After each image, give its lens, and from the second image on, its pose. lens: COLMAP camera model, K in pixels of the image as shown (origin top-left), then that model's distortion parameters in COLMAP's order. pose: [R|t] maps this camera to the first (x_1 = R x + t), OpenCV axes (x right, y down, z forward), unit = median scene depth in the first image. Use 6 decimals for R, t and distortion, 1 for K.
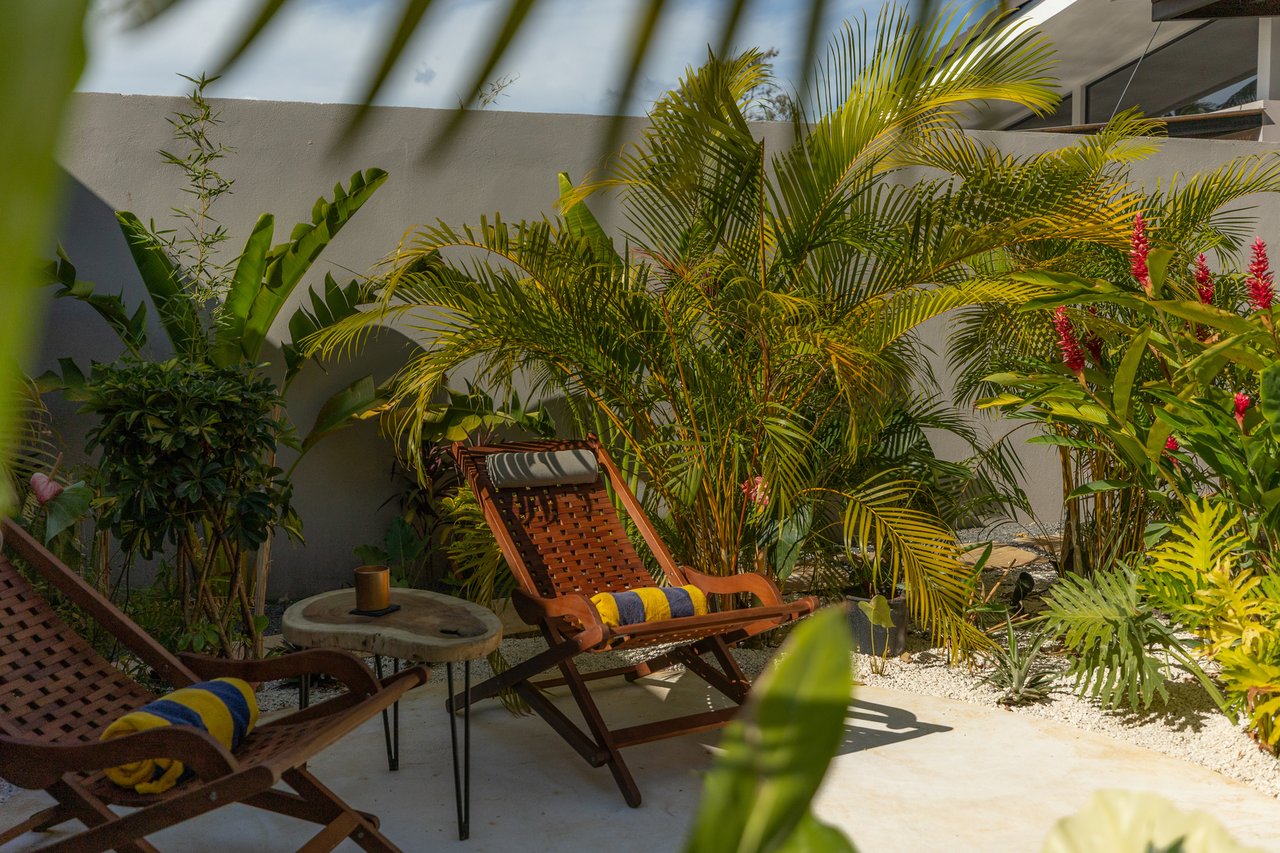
lens RADIAL K [[1212.2, 0, 640.0], [0, 1212.2, 426.5], [0, 0, 1]] dist [0.005043, -0.000395]
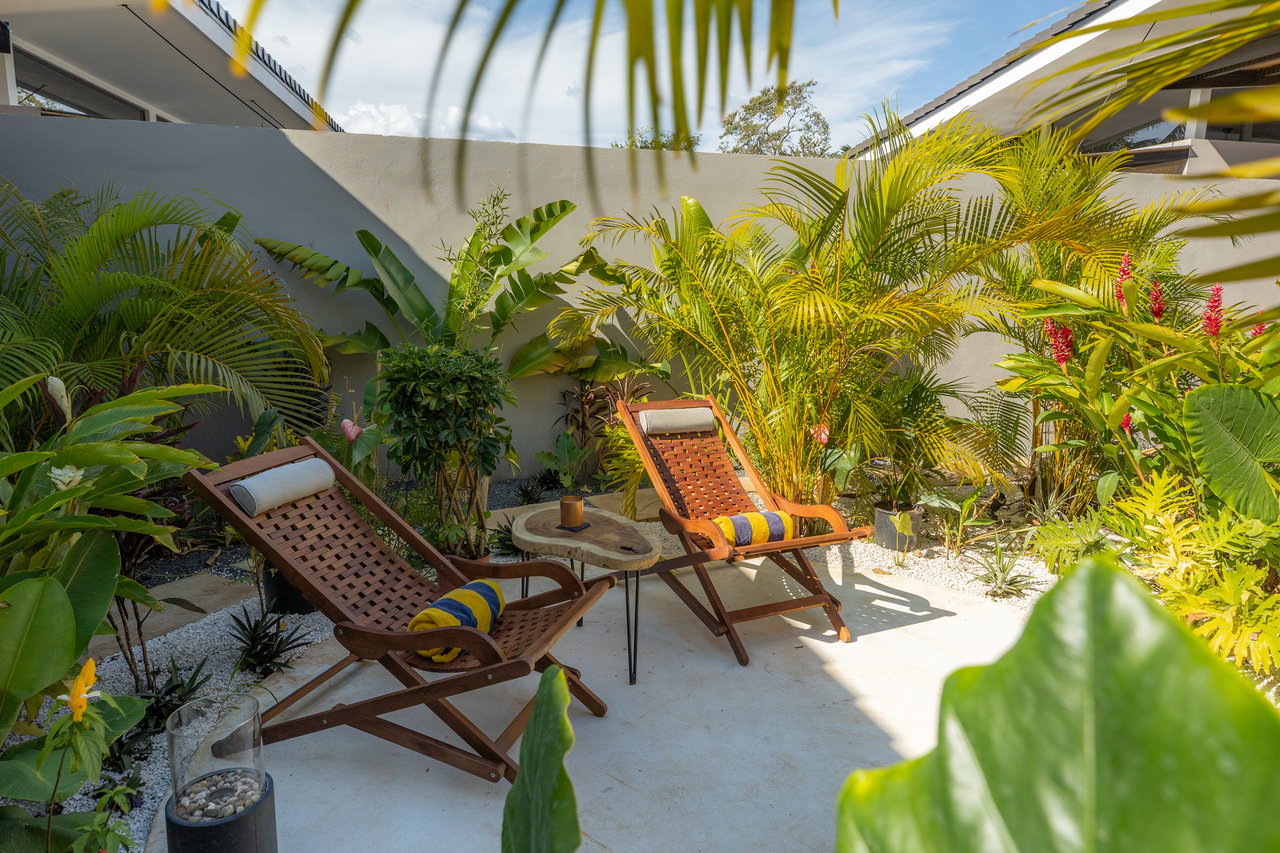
lens RADIAL K [[821.3, 0, 645.4], [0, 821.3, 426.2], [0, 0, 1]] dist [0.006433, 0.001344]
pose [[0.997179, 0.038456, -0.064461, -0.065084], [-0.031416, 0.993776, 0.106879, -0.074878], [0.068170, -0.104553, 0.992180, 0.019295]]
